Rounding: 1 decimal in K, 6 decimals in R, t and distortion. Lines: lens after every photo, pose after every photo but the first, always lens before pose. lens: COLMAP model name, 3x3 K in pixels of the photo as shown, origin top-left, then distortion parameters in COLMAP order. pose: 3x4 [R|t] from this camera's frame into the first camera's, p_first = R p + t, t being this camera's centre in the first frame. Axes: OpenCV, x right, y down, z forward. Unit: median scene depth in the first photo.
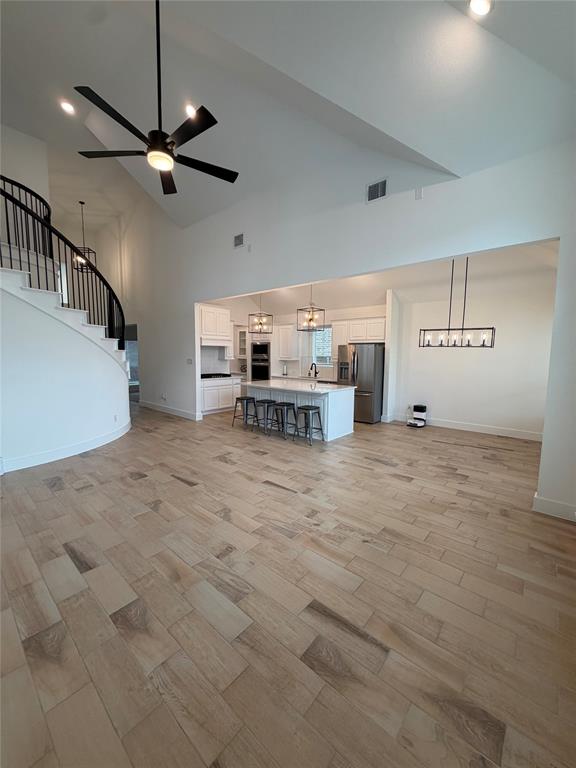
lens RADIAL K [[305.2, 0, 288.0], [0, 305.2, 384.0], [0, 0, 1]] dist [-0.000210, 0.000326]
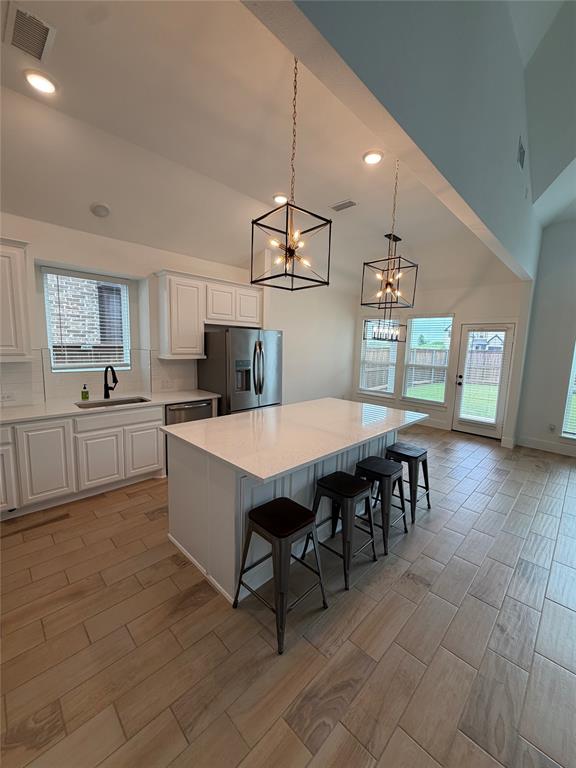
lens RADIAL K [[305.2, 0, 288.0], [0, 305.2, 384.0], [0, 0, 1]] dist [-0.000210, 0.000326]
pose [[0.070066, -0.143230, 0.987206, -0.469188], [0.068005, 0.988022, 0.138522, -0.130888], [-0.995222, 0.057430, 0.078967, 1.145891]]
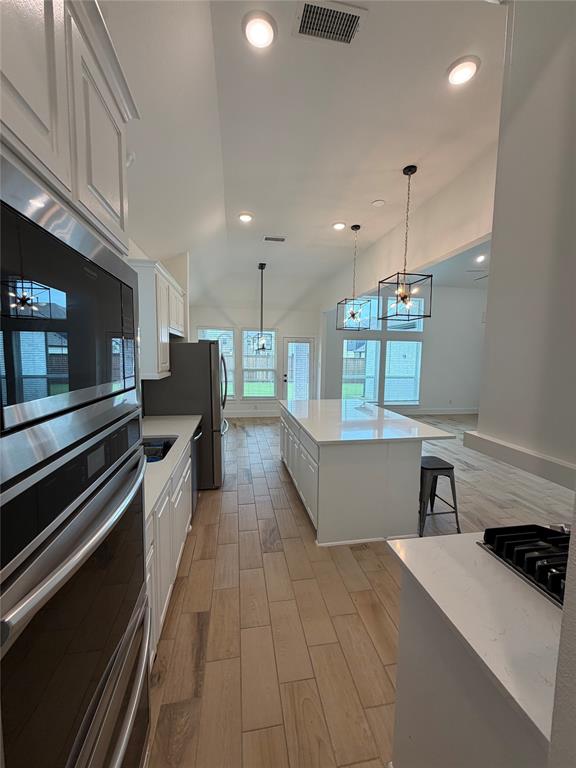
lens RADIAL K [[305.2, 0, 288.0], [0, 305.2, 384.0], [0, 0, 1]] dist [-0.000210, 0.000326]
pose [[-0.769229, -0.080242, 0.633915, -0.301750], [0.042871, 0.983367, 0.176498, -0.184705], [-0.637533, 0.162944, -0.752994, 1.720293]]
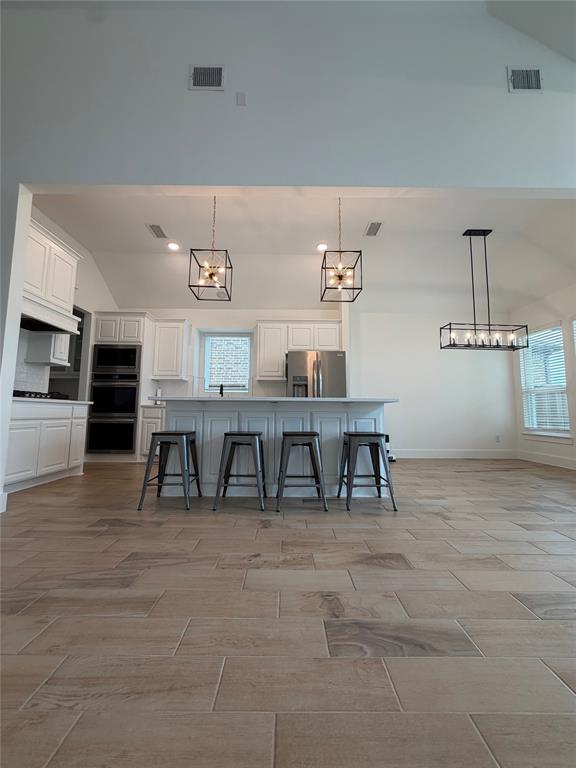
lens RADIAL K [[305.2, 0, 288.0], [0, 305.2, 384.0], [0, 0, 1]] dist [-0.000210, 0.000326]
pose [[0.755766, 0.057754, 0.652290, -0.356313], [0.064036, 0.984811, -0.161389, 0.068205], [-0.651703, 0.163743, 0.740588, 0.682661]]
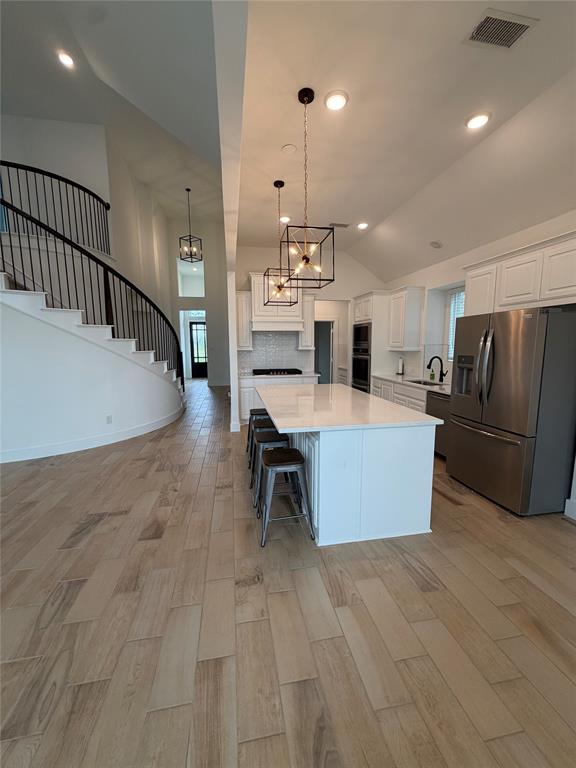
lens RADIAL K [[305.2, 0, 288.0], [0, 305.2, 384.0], [0, 0, 1]] dist [-0.000210, 0.000326]
pose [[0.781345, 0.067206, -0.620471, 0.340913], [-0.047750, 0.997708, 0.047935, -0.051056], [0.622271, -0.007827, 0.782763, 0.642916]]
